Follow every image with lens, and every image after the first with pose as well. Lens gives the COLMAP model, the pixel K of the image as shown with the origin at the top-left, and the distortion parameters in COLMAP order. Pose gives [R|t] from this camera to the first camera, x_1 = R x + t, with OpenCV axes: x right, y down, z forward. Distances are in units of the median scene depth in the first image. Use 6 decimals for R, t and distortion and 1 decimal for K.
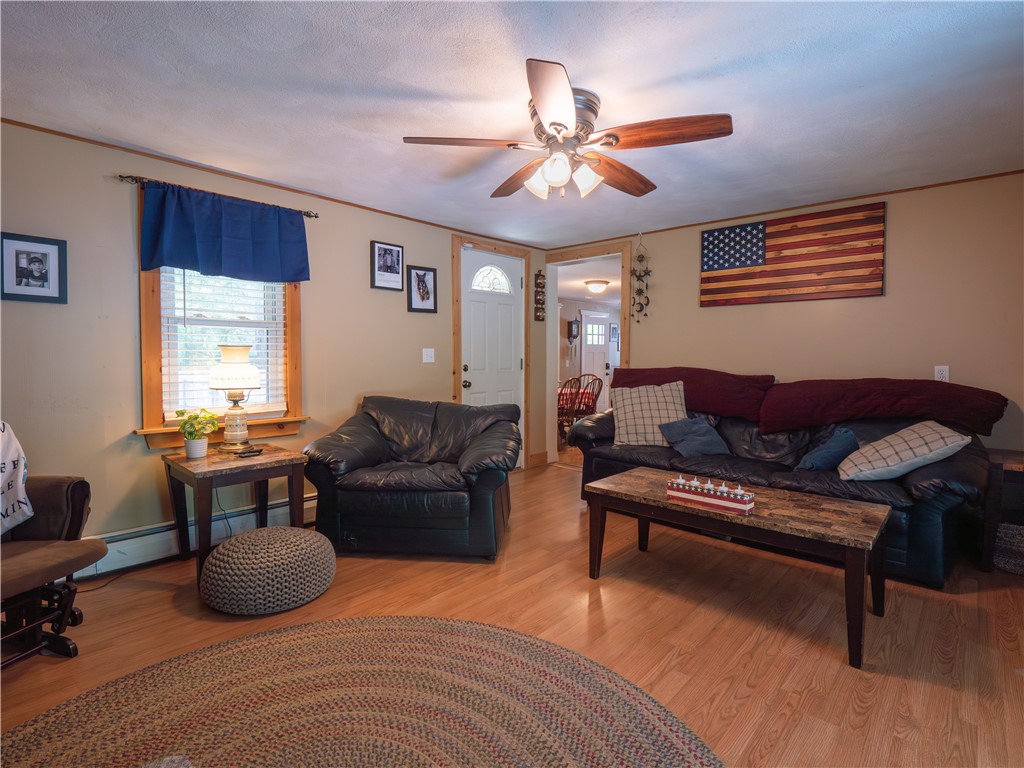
lens RADIAL K [[509.0, 0, 512.0], [0, 509.0, 384.0], [0, 0, 1]] dist [-0.015151, -0.000102]
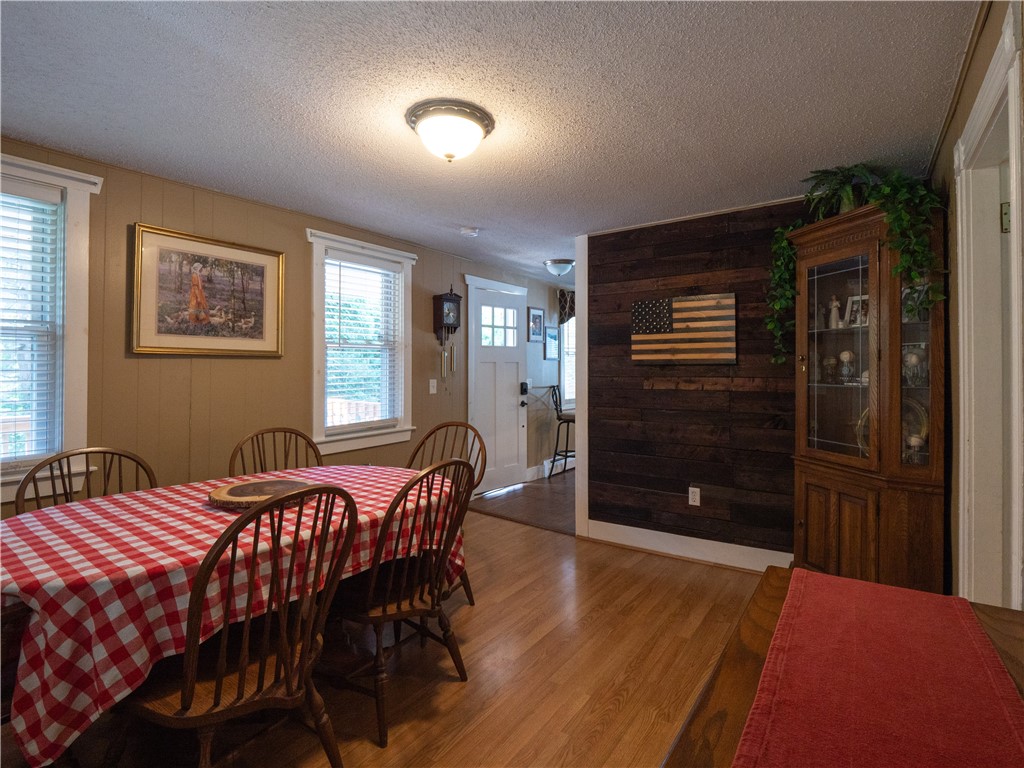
lens RADIAL K [[509.0, 0, 512.0], [0, 509.0, 384.0], [0, 0, 1]] dist [-0.015151, -0.000102]
pose [[0.992942, -0.021175, 0.116696, 0.117687], [0.024609, 0.999303, -0.028067, -0.025985], [-0.116021, 0.030741, 0.992771, 0.501621]]
